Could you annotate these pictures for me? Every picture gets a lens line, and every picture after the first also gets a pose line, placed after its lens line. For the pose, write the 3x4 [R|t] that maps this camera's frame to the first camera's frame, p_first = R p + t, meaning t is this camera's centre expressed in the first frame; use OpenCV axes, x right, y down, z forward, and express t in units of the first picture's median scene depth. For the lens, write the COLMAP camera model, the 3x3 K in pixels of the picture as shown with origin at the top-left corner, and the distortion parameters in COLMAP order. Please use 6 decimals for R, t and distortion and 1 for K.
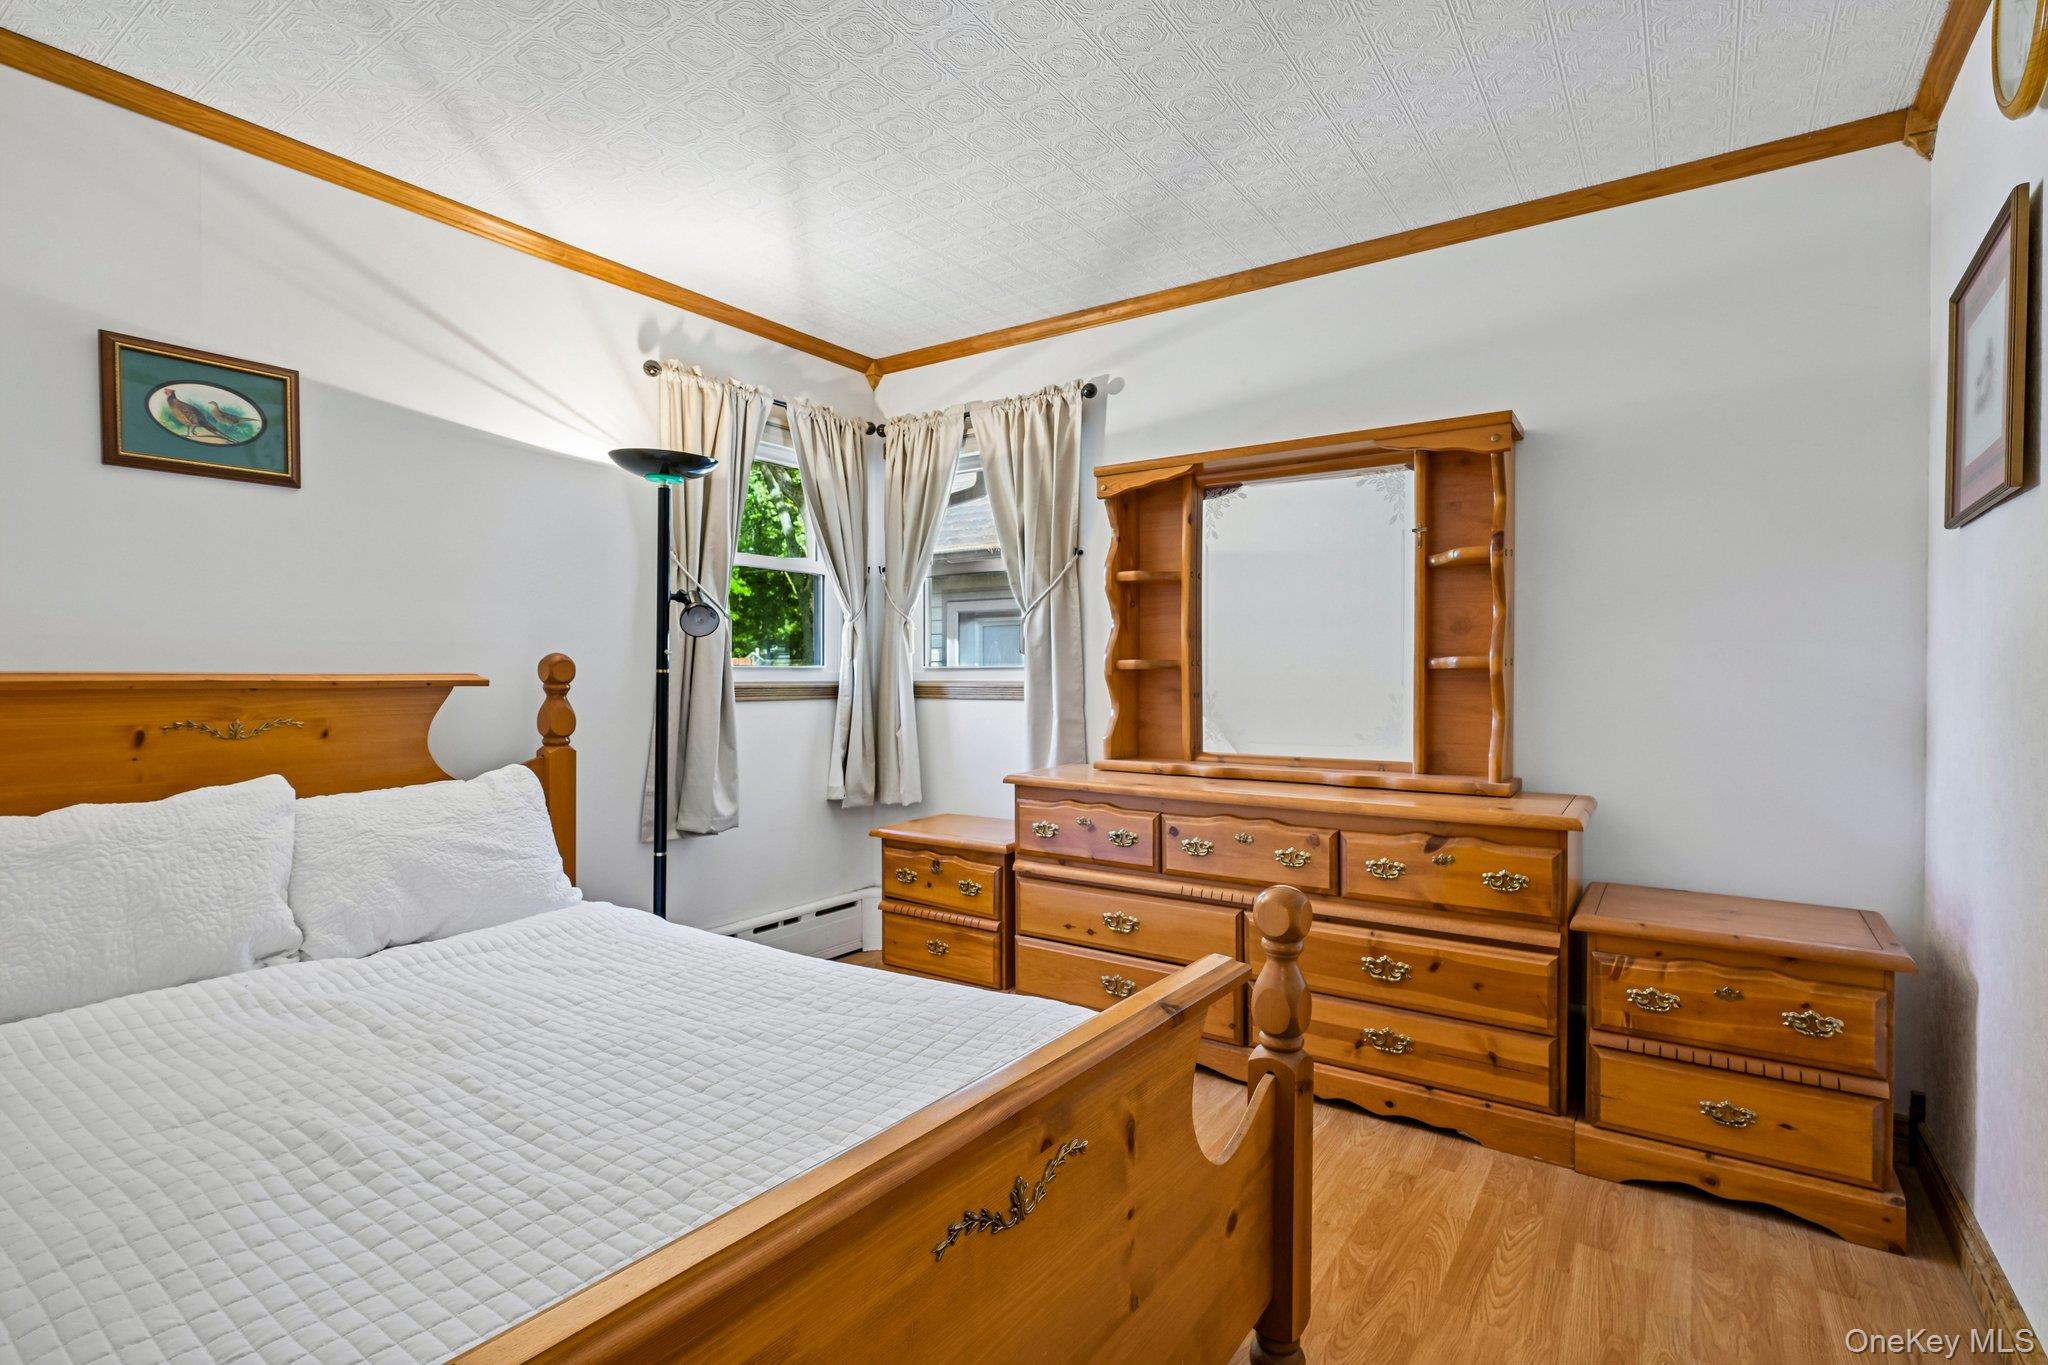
lens RADIAL K [[979.5, 0, 1030.4], [0, 979.5, 681.7], [0, 0, 1]] dist [0.000861, -0.000033]
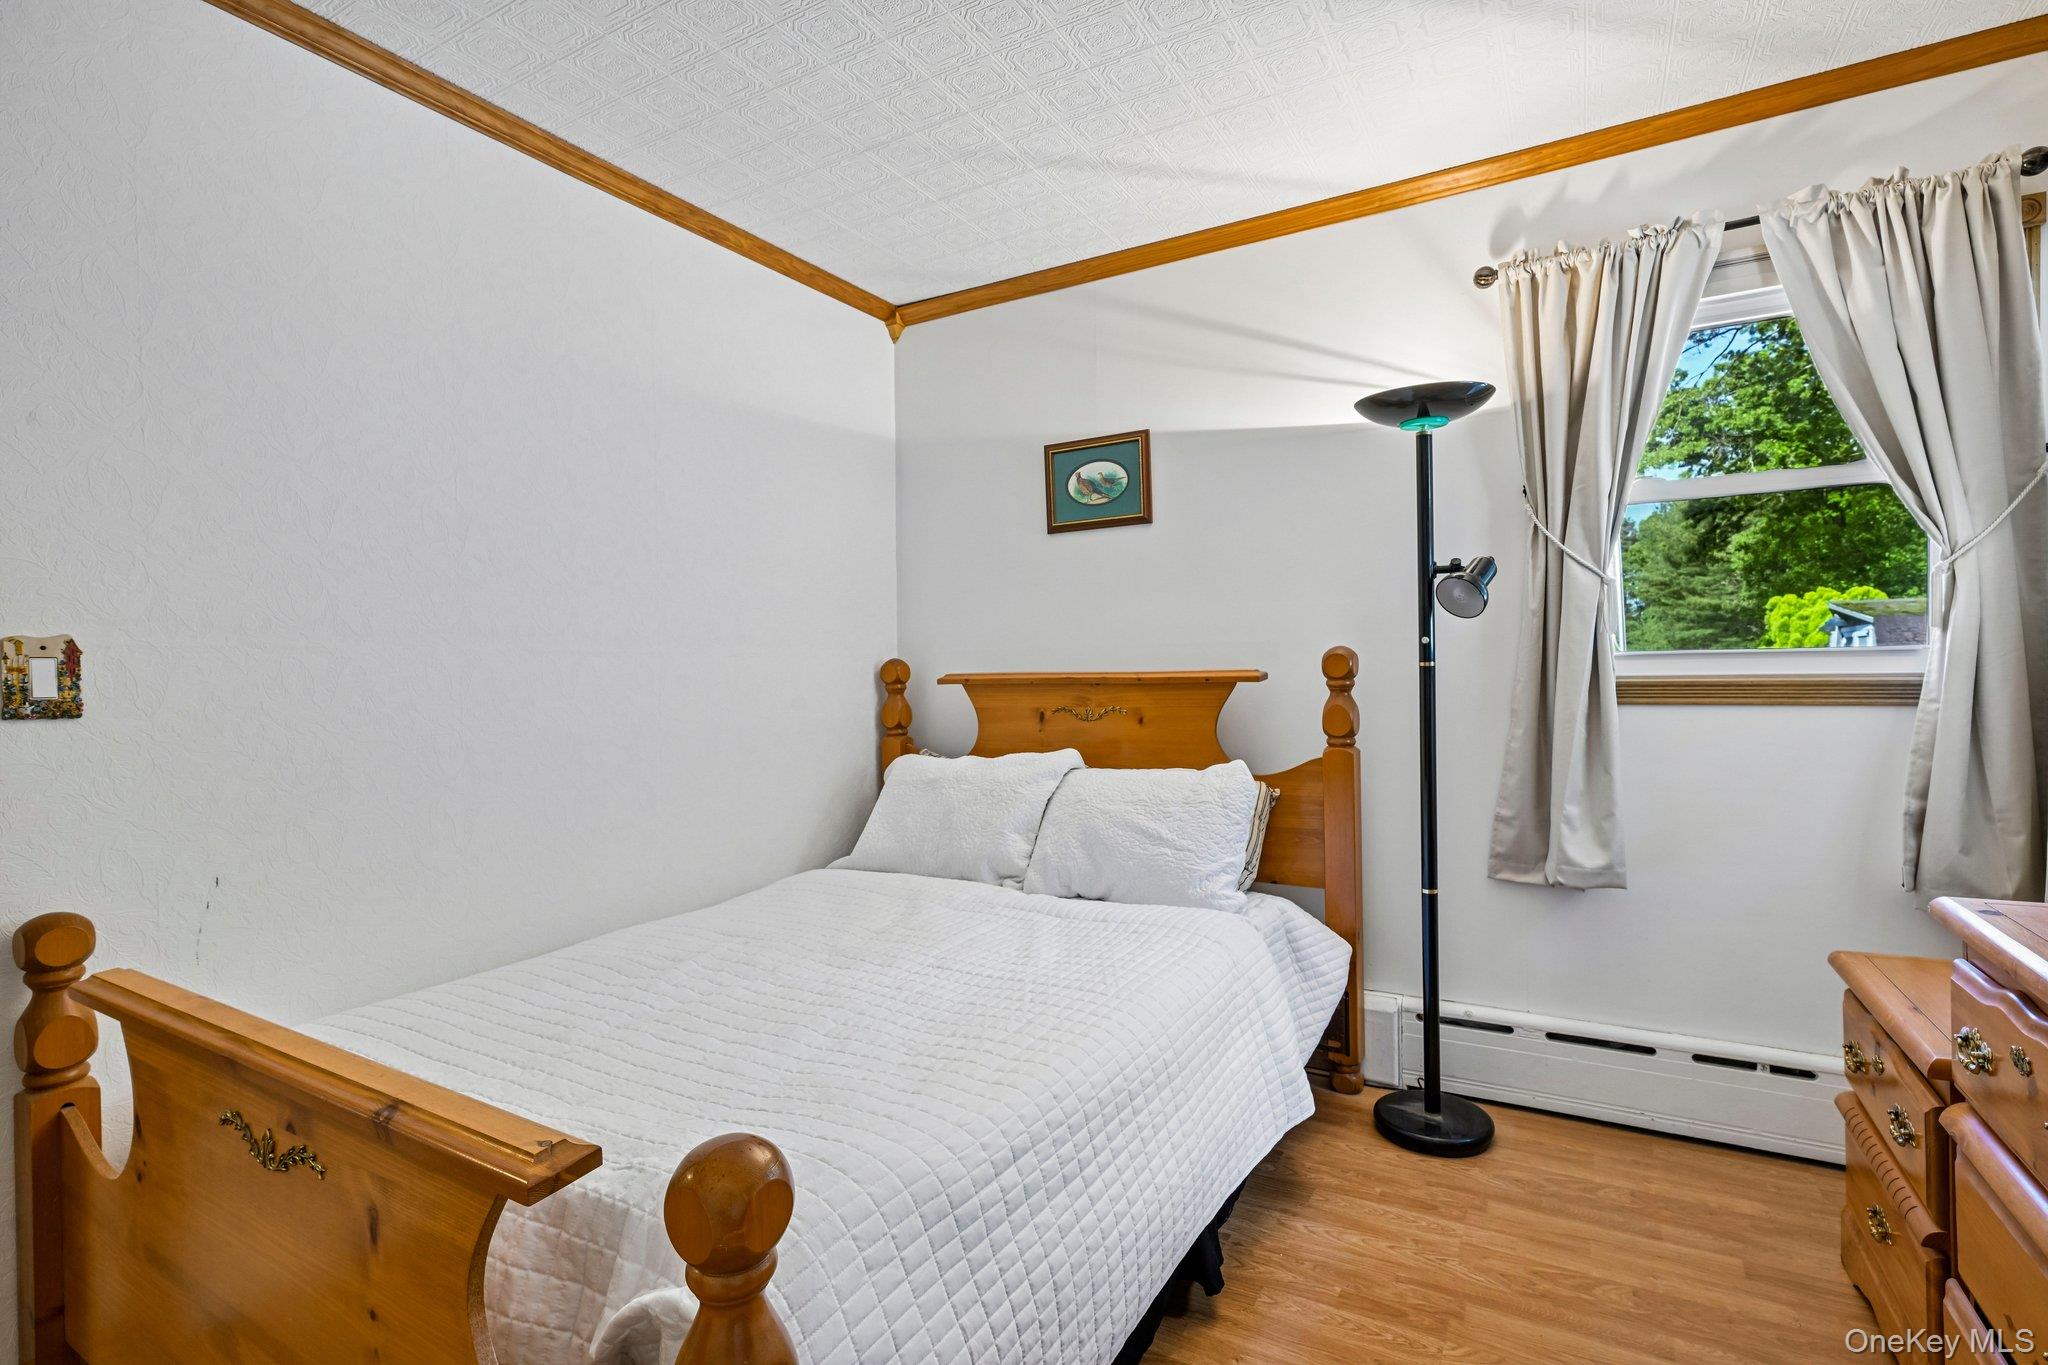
lens RADIAL K [[979.5, 0, 1027.1], [0, 979.5, 686.0], [0, 0, 1]] dist [0.000861, -0.000033]
pose [[0.075417, 0.008921, -0.997112, 0.489230], [0.006508, 0.999934, 0.009439, -0.002626], [0.997131, -0.007201, 0.075354, 0.751538]]
